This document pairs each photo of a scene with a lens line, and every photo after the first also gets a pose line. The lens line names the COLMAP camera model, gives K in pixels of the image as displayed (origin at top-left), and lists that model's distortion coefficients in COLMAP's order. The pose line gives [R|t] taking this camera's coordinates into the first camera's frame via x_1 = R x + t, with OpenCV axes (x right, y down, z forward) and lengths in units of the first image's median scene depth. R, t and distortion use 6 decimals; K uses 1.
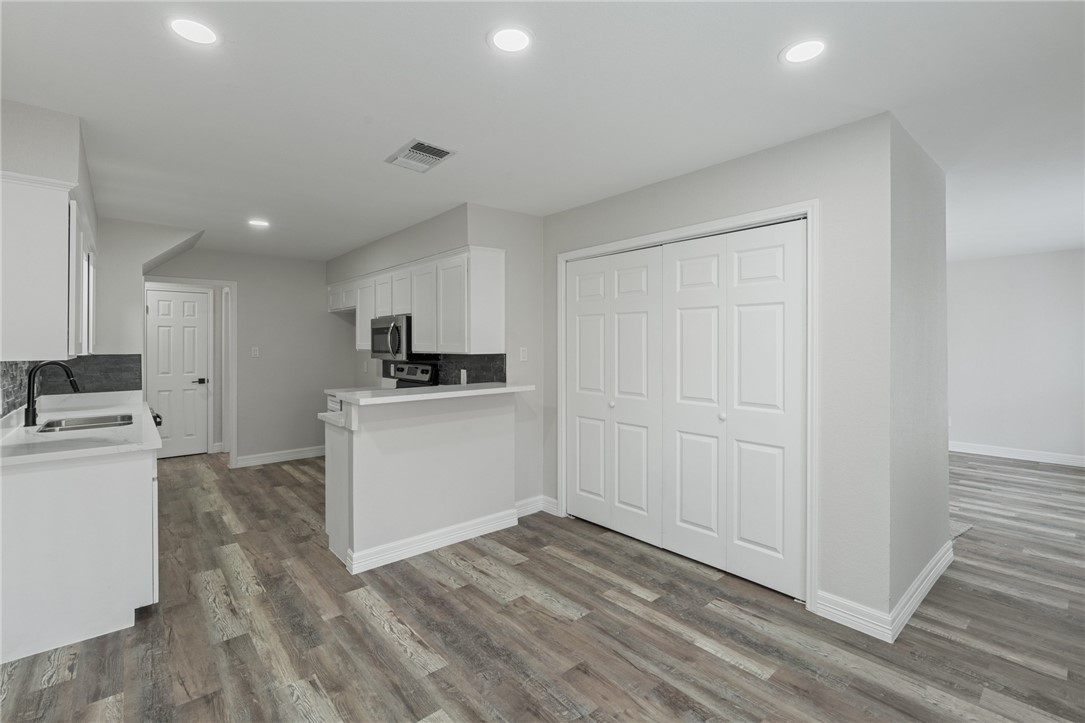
lens RADIAL K [[489.9, 0, 543.8], [0, 489.9, 343.6], [0, 0, 1]] dist [-0.003452, -0.000677]
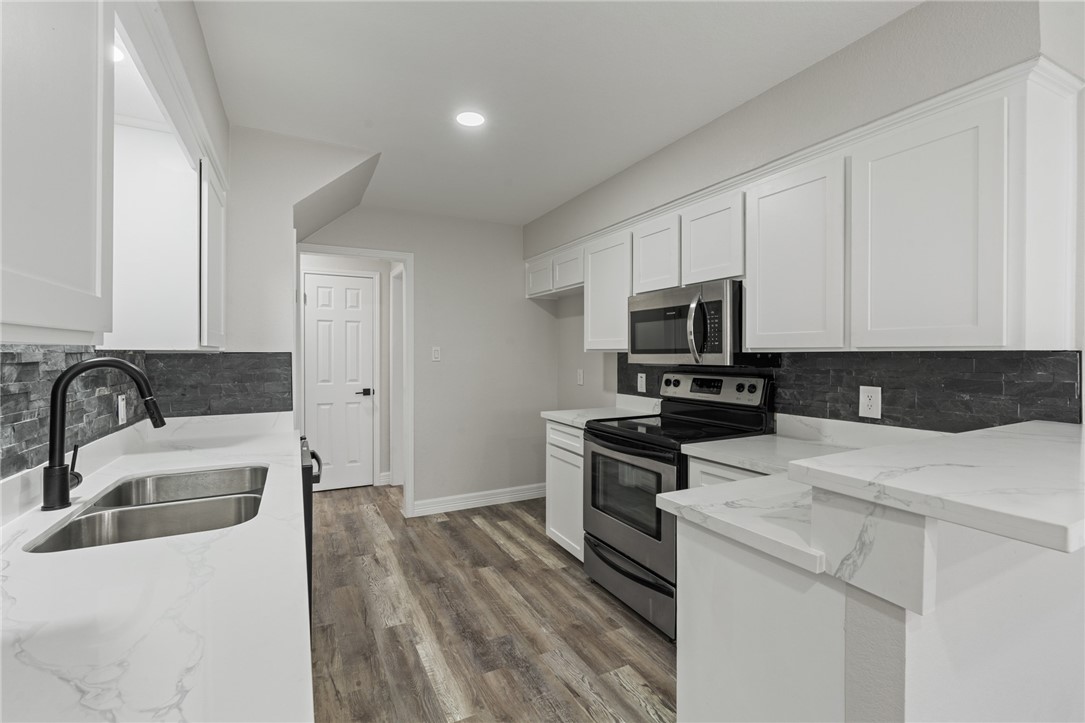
lens RADIAL K [[489.9, 0, 543.2], [0, 489.9, 357.4], [0, 0, 1]] dist [-0.003452, -0.000677]
pose [[0.971329, 0.004219, -0.237701, -0.333761], [-0.001982, 0.999951, 0.009653, 0.019094], [0.237730, -0.008905, 0.971290, 0.429944]]
